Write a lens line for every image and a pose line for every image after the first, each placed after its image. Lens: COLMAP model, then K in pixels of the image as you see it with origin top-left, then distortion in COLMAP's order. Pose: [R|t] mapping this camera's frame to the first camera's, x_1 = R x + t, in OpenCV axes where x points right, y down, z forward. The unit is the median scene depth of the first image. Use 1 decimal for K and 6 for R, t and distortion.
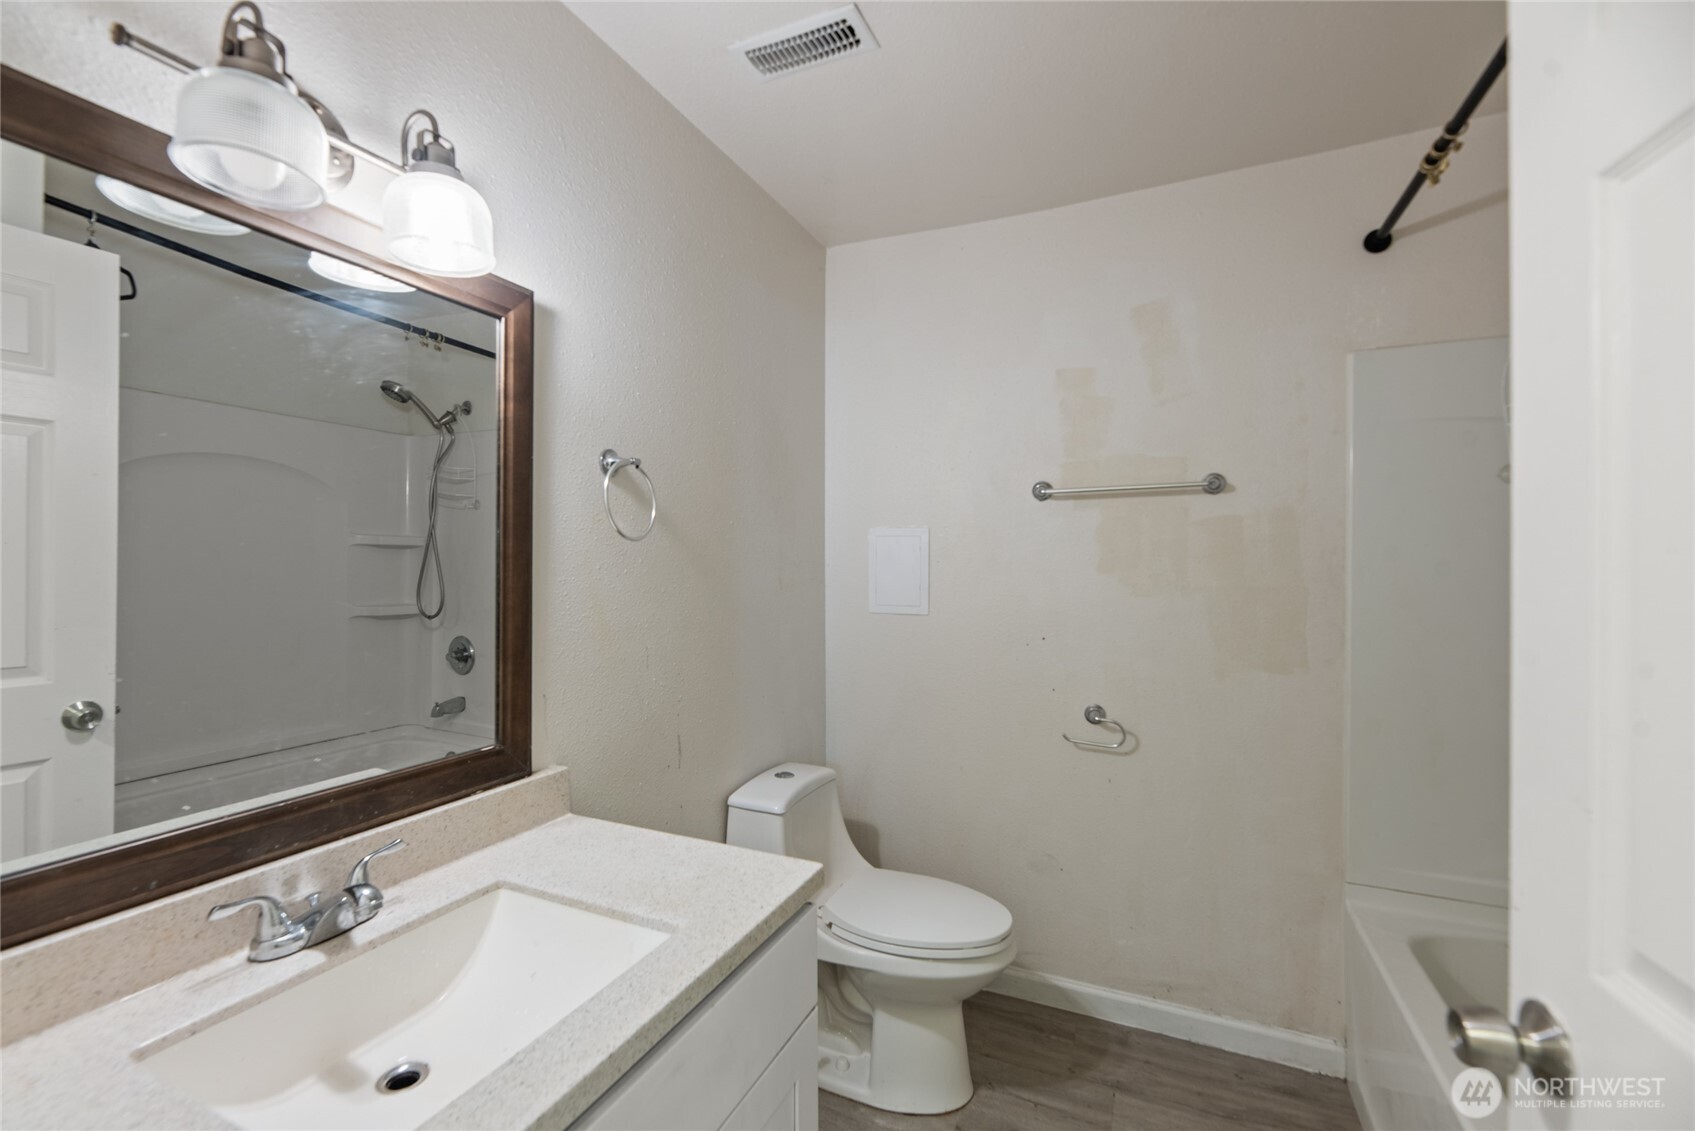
lens RADIAL K [[701.1, 0, 848.6], [0, 701.1, 561.4], [0, 0, 1]] dist [-0.001490, 0.000327]
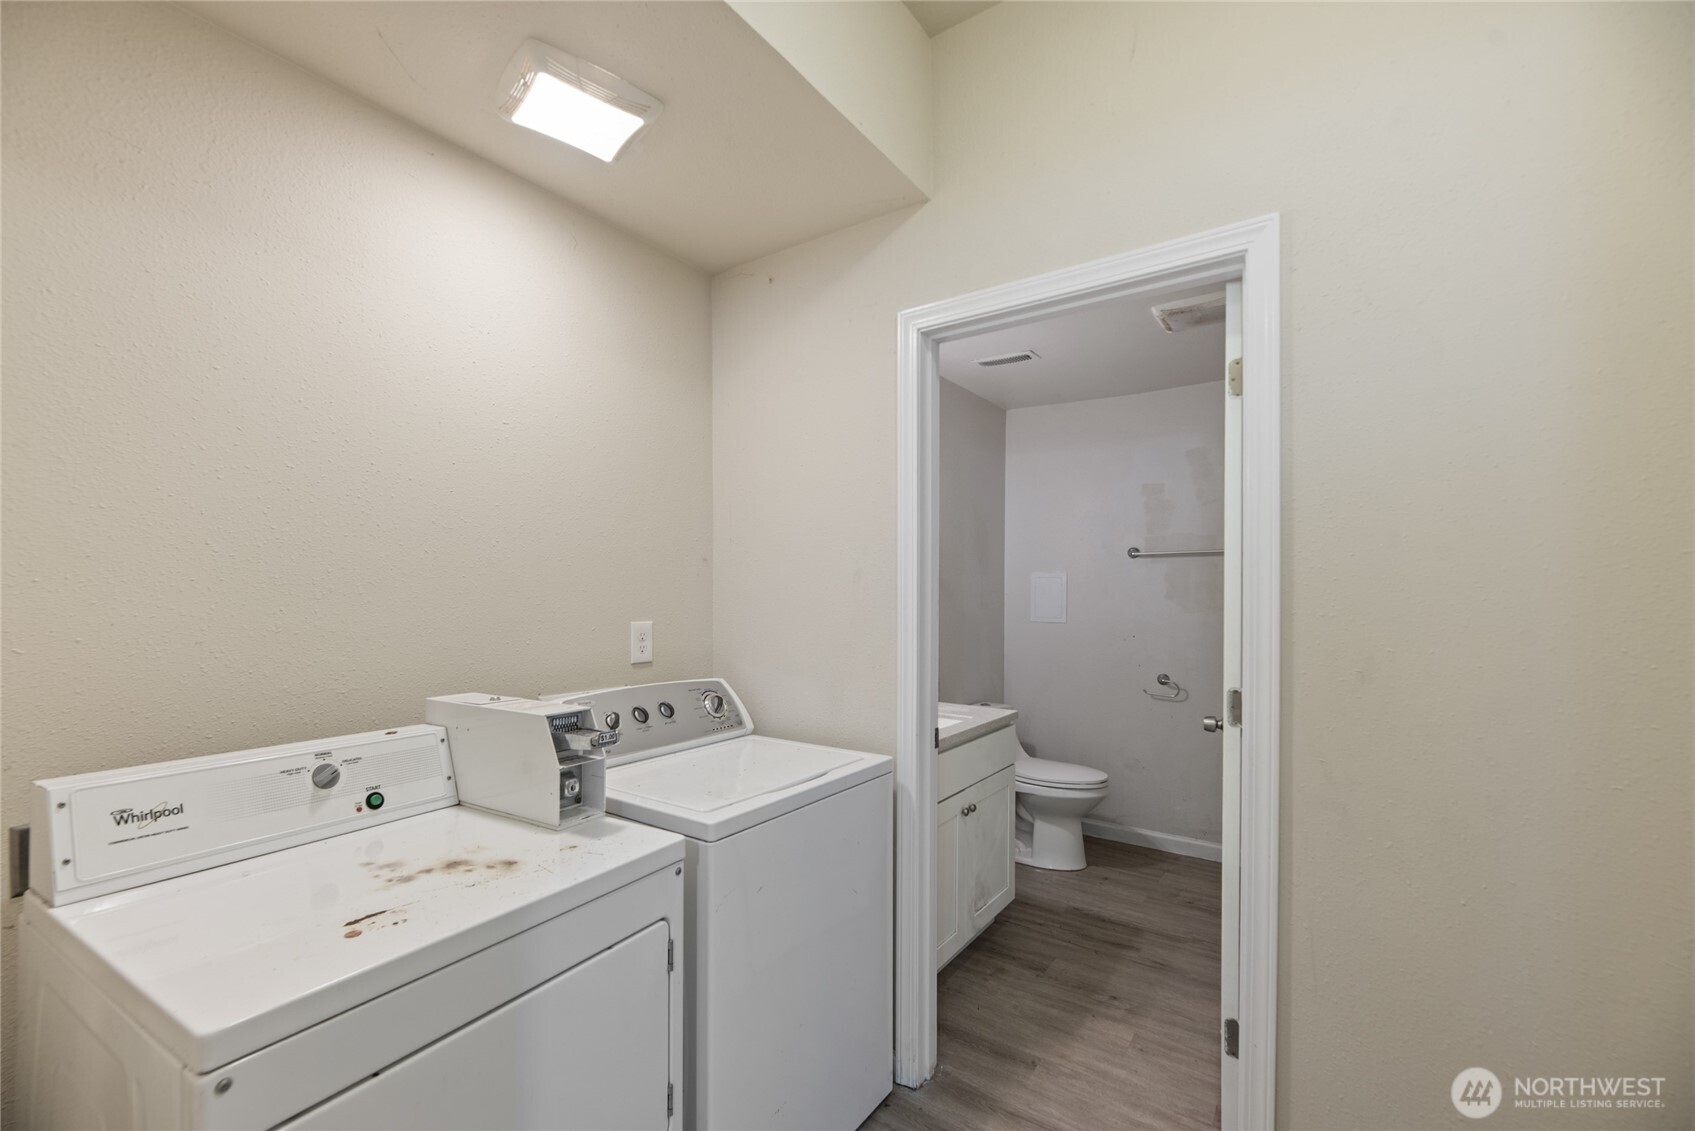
lens RADIAL K [[701.1, 0, 848.3], [0, 701.1, 594.7], [0, 0, 1]] dist [-0.001490, 0.000327]
pose [[0.978302, 0.003921, -0.207147, -0.061124], [-0.001620, 0.999935, 0.011278, -0.014835], [0.207178, -0.010698, 0.978245, -0.900704]]
